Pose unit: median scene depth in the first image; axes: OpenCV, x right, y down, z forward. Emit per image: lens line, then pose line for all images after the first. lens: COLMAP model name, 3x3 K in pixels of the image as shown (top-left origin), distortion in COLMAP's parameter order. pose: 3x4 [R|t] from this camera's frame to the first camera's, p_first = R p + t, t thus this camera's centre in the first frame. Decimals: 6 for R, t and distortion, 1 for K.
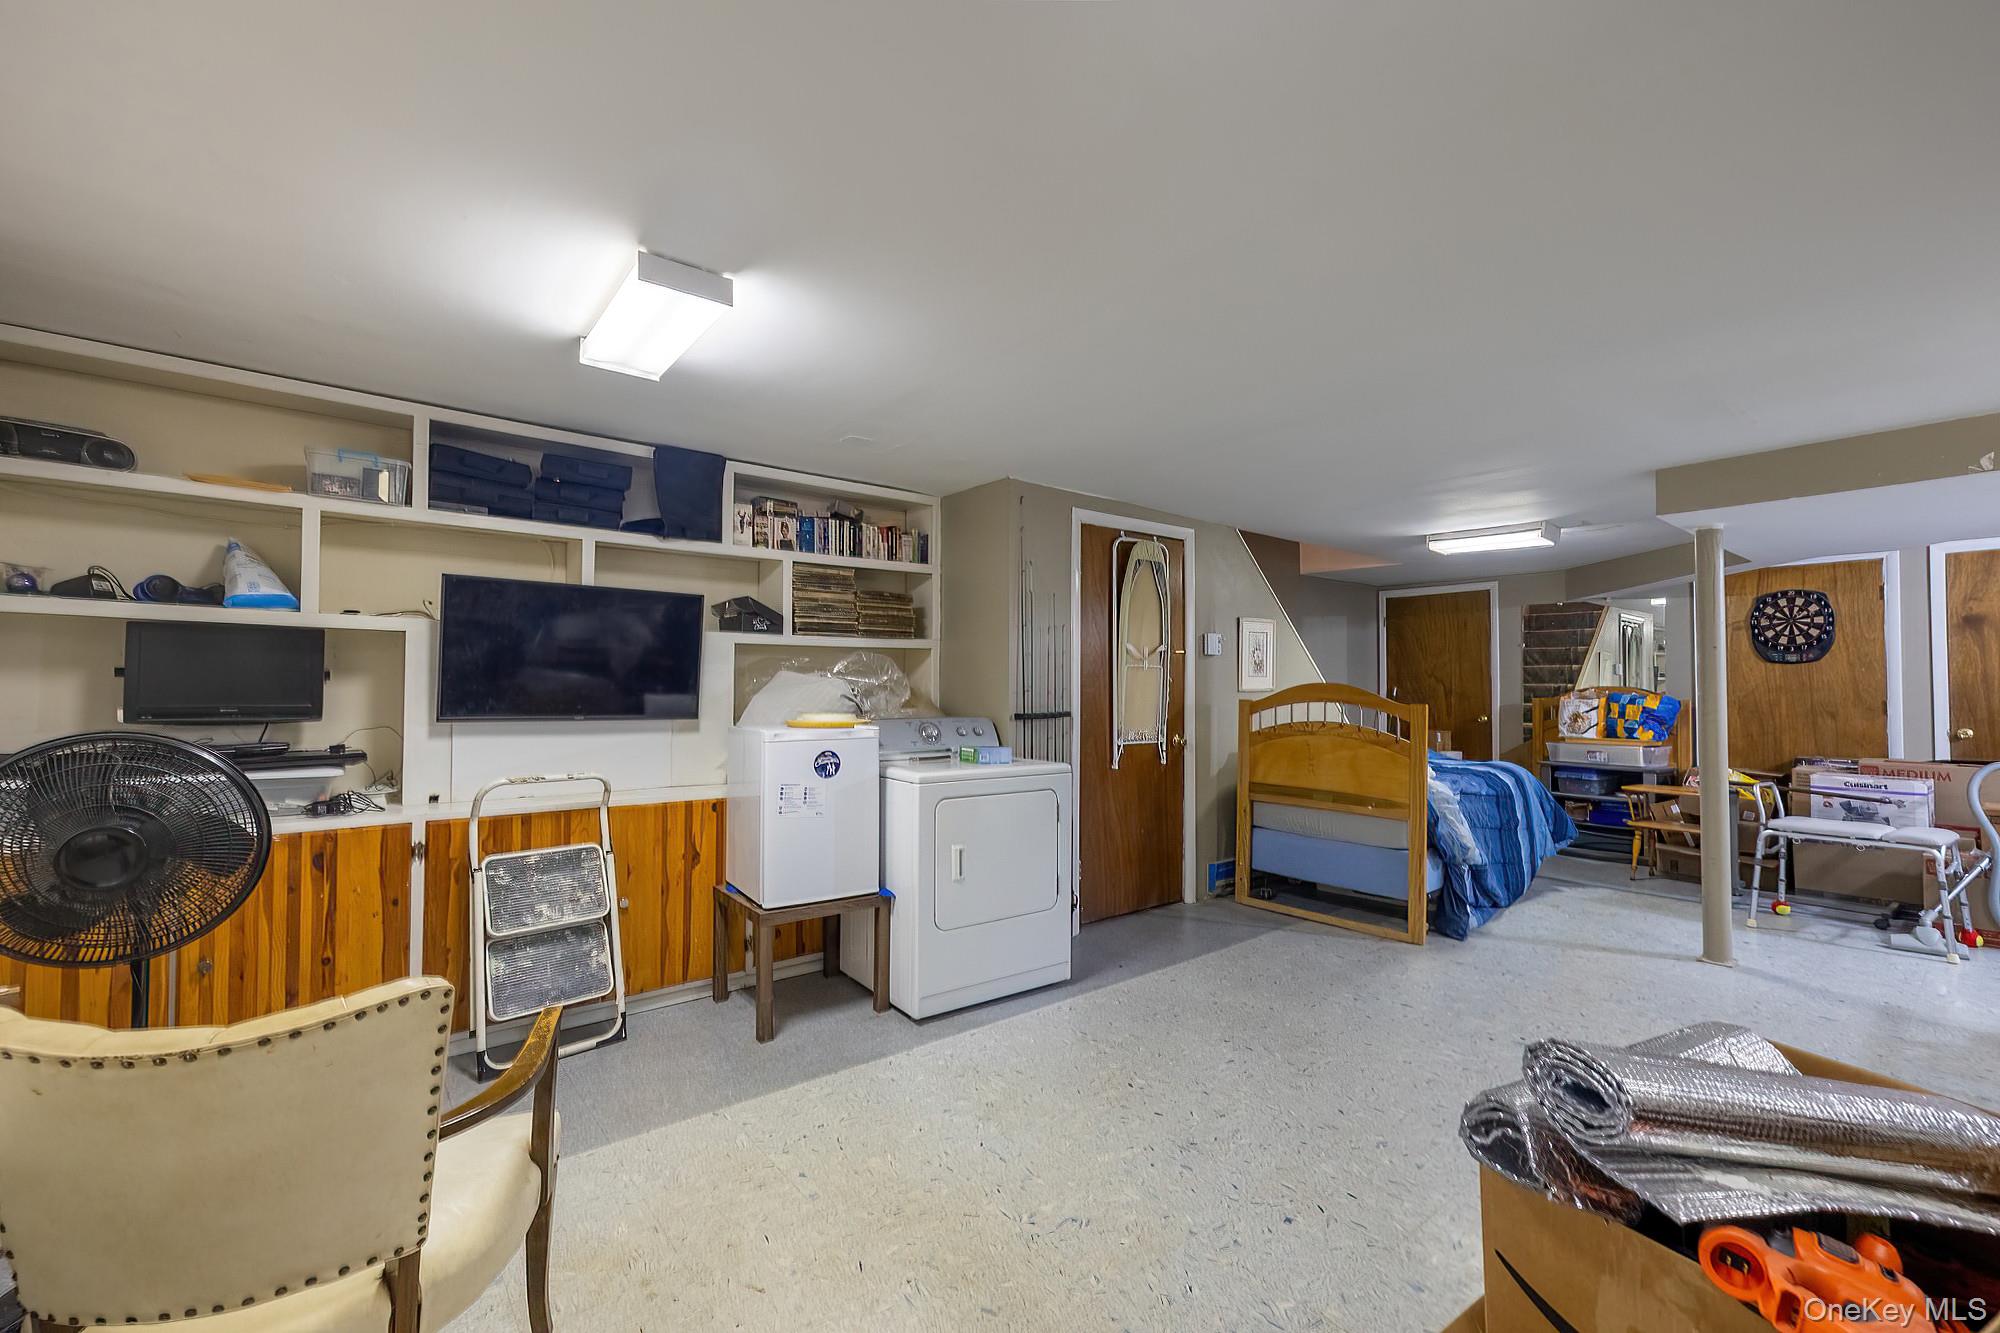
lens RADIAL K [[861.9, 0, 1003.8], [0, 861.9, 670.8], [0, 0, 1]] dist [-0.001195, -0.000081]
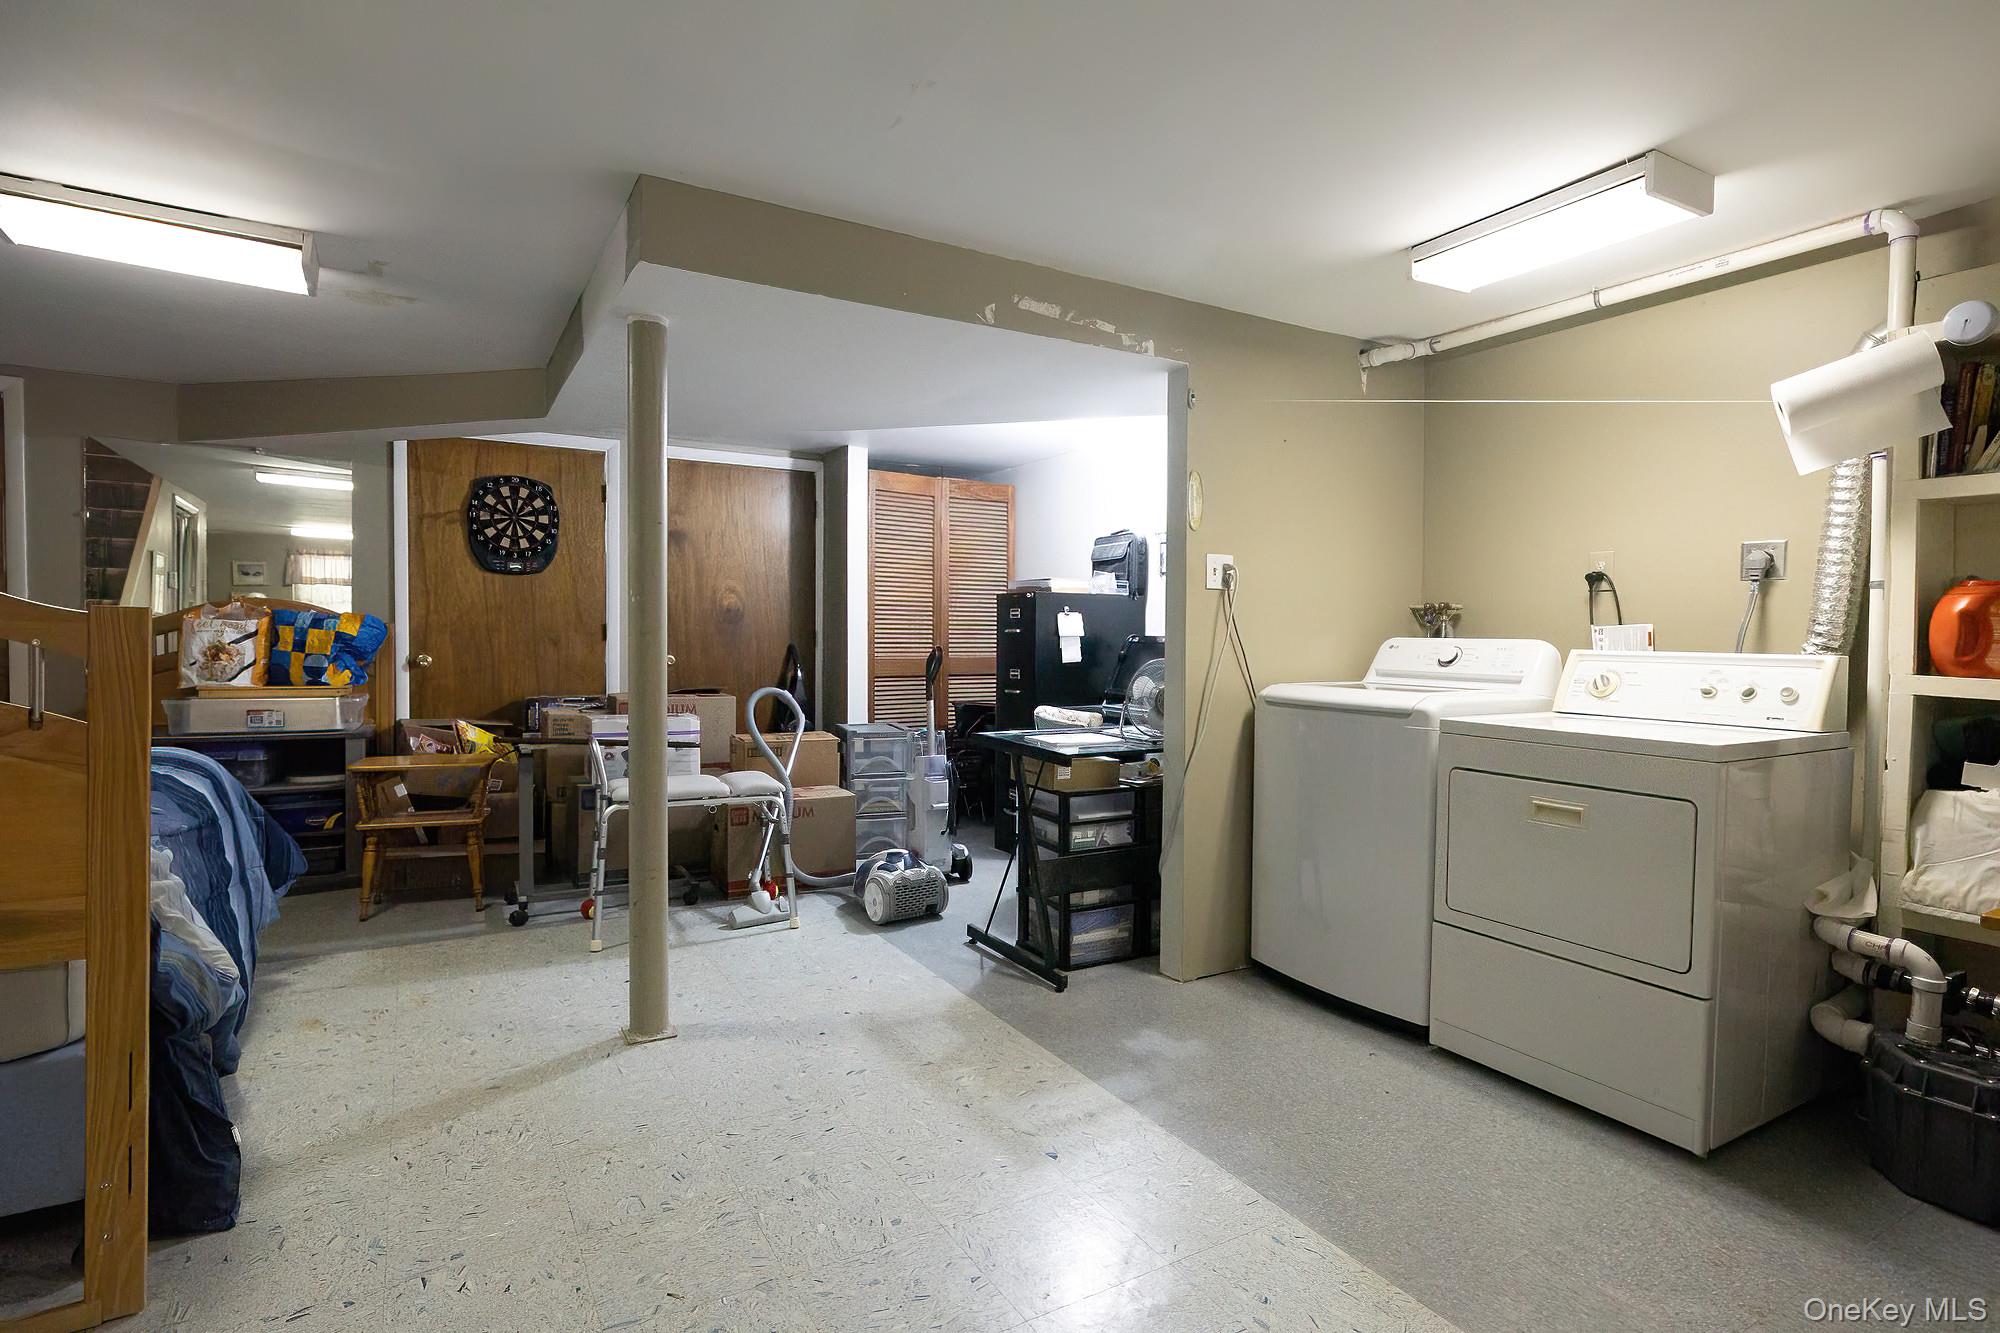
lens RADIAL K [[1006.2, 0, 1005.4], [0, 1006.2, 664.4], [0, 0, 1]] dist [-0.002961, -0.001138]
pose [[0.151902, -0.029797, 0.987946, 0.109451], [-0.029638, 0.998959, 0.034686, 0.027054], [-0.987951, -0.034549, 0.150861, 0.439303]]
